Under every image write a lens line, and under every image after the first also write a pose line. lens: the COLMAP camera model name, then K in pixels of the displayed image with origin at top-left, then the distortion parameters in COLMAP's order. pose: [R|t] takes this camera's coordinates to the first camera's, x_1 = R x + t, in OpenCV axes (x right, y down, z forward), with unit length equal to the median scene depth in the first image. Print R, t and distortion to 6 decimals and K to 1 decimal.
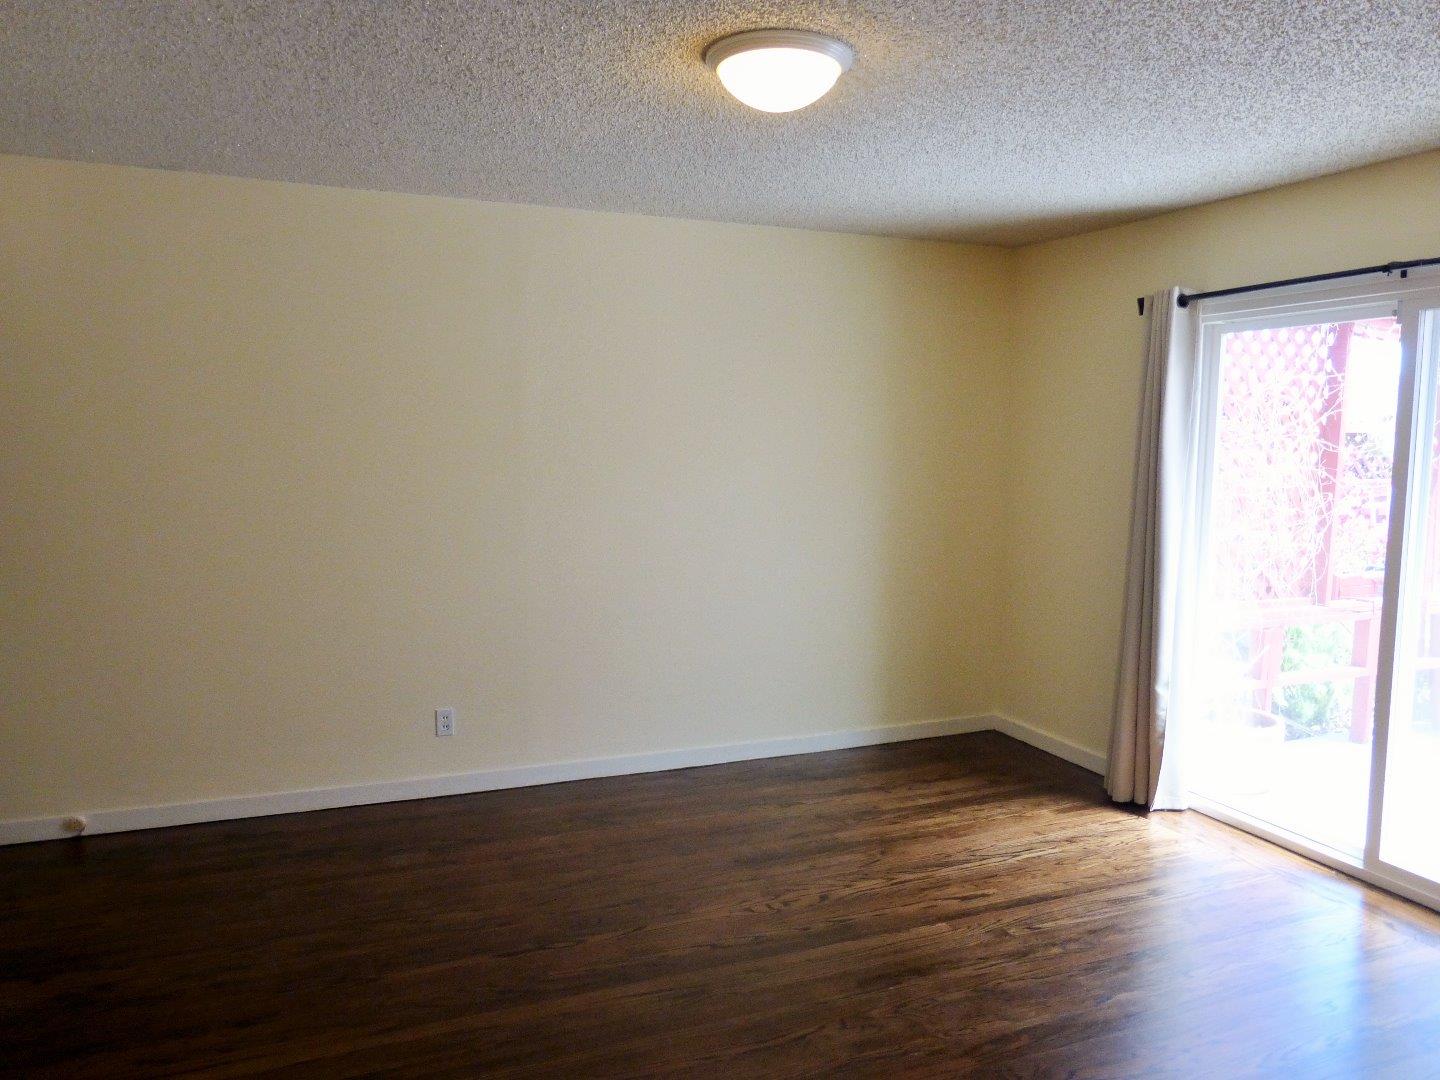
lens RADIAL K [[1061.6, 0, 715.5], [0, 1061.6, 546.0], [0, 0, 1]] dist [-0.007386, -0.007413]
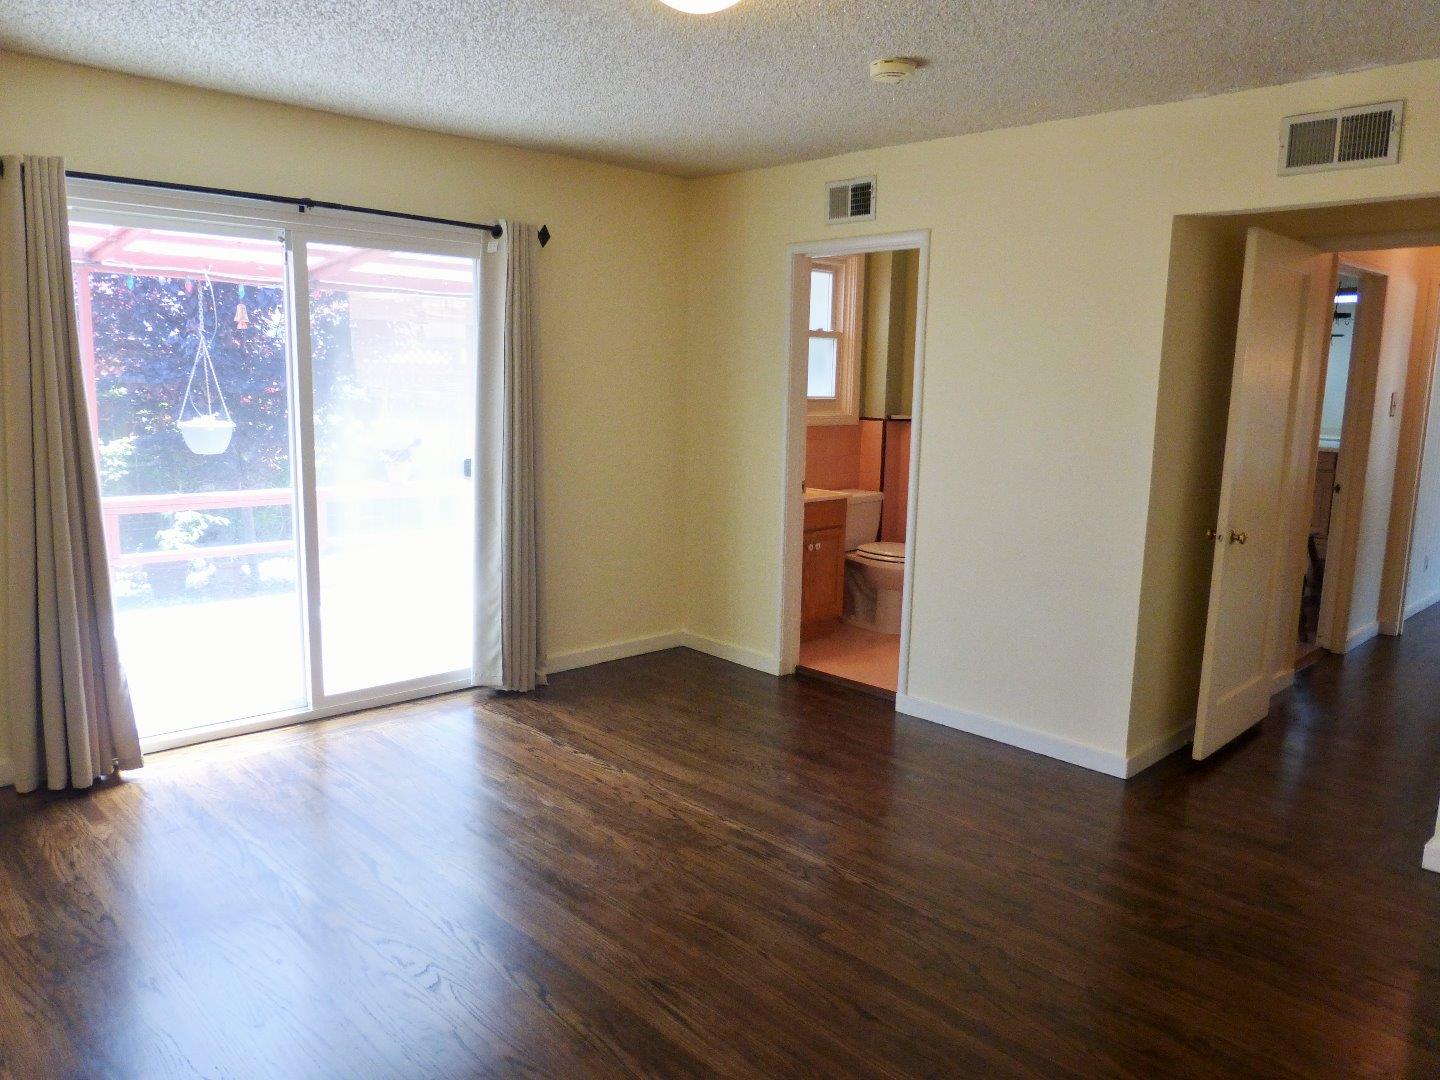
lens RADIAL K [[1061.6, 0, 715.5], [0, 1061.6, 546.0], [0, 0, 1]] dist [-0.007386, -0.007413]
pose [[-0.374988, -0.161872, 0.912788, -0.645407], [0.066770, 0.977364, 0.200754, -0.091388], [-0.924622, 0.136227, -0.355691, 1.002291]]
